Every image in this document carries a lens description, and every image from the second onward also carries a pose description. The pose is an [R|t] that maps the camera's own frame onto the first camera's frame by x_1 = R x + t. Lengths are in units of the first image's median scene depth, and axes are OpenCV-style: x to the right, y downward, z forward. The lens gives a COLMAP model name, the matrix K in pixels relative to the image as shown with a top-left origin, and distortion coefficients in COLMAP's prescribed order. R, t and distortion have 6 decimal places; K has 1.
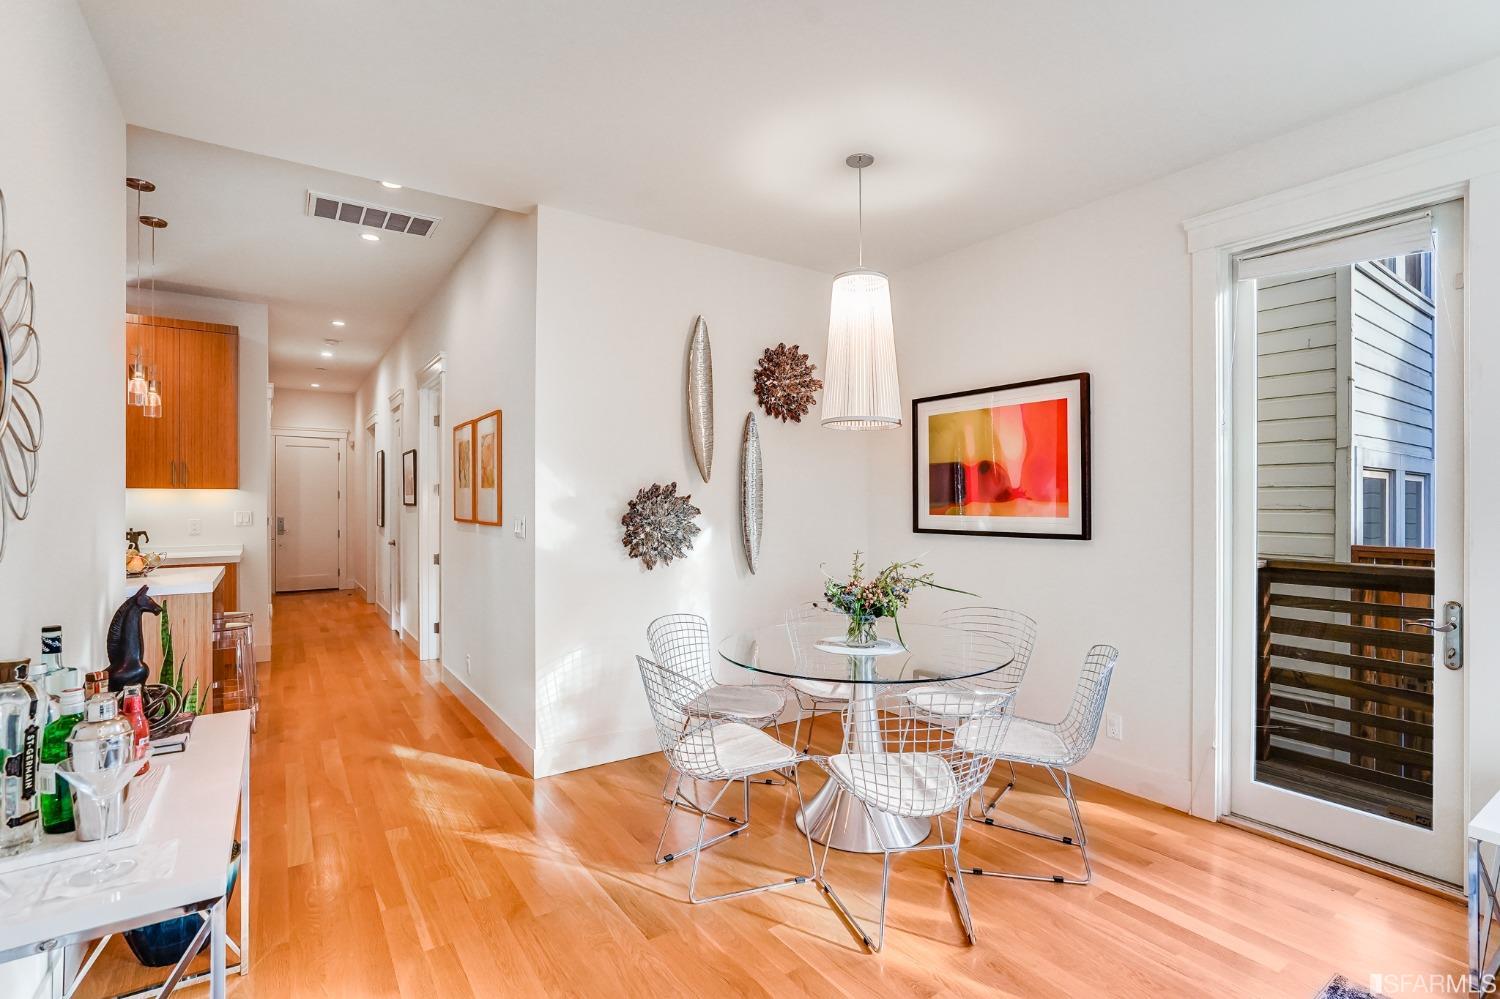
lens RADIAL K [[699.7, 0, 756.5], [0, 699.7, 505.2], [0, 0, 1]] dist [-0.026563, 0.004110]
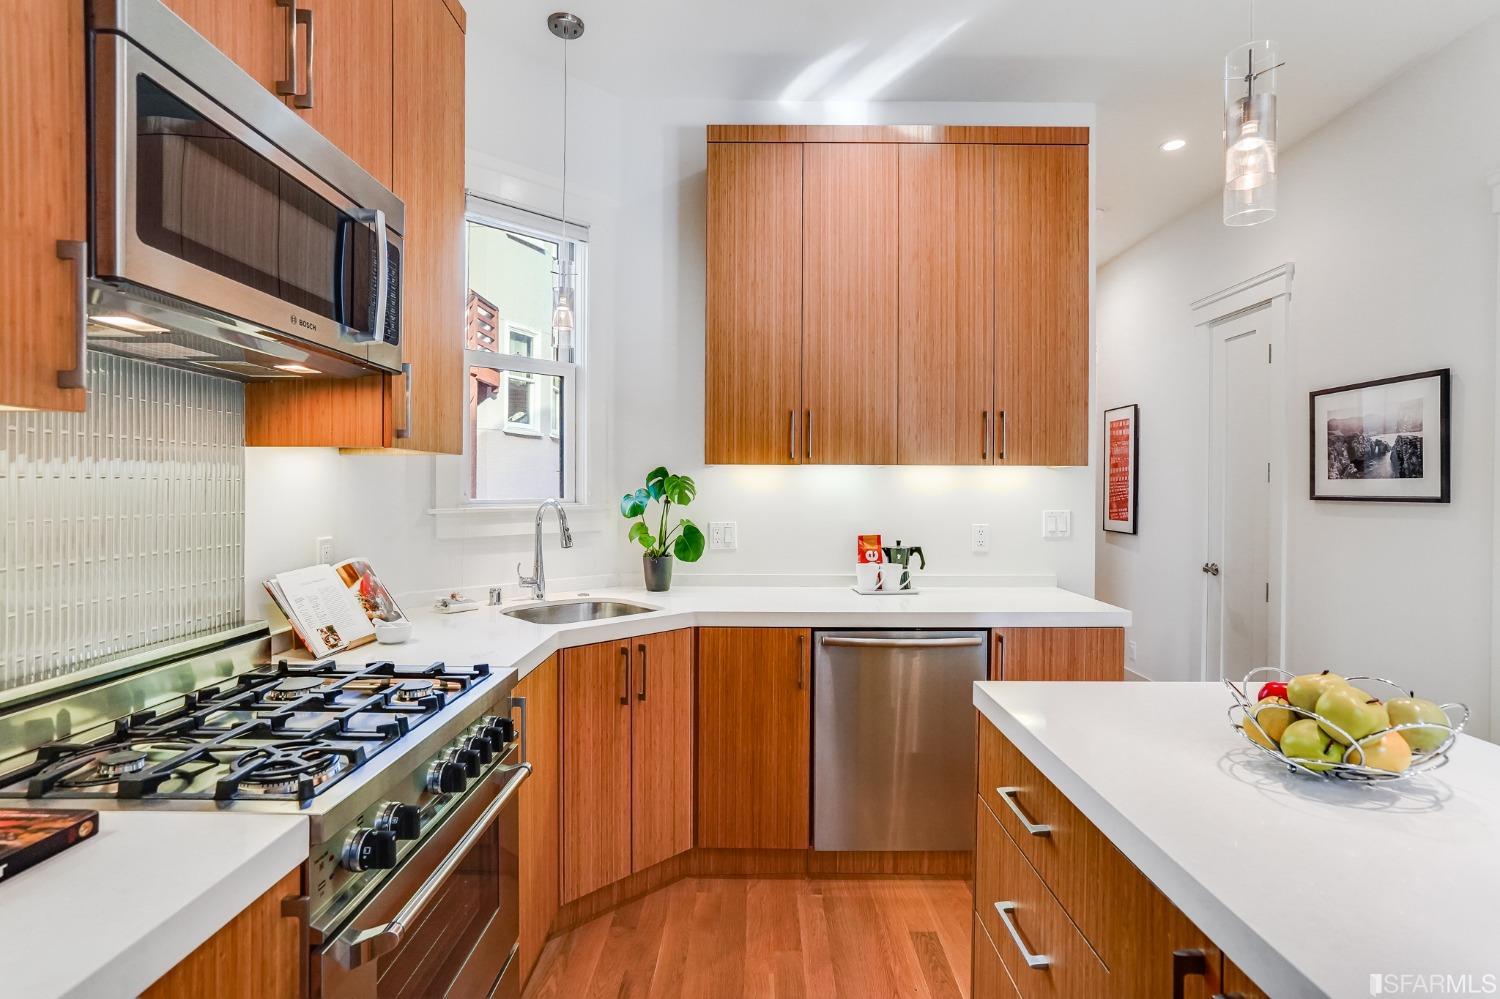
lens RADIAL K [[726.8, 0, 740.1], [0, 726.8, 496.4], [0, 0, 1]] dist [-0.006708, 0.002303]
pose [[0.815375, 0.008381, -0.578873, -0.874948], [-0.006303, 0.999964, 0.005599, -0.004163], [0.578899, -0.000917, 0.815399, 0.593929]]
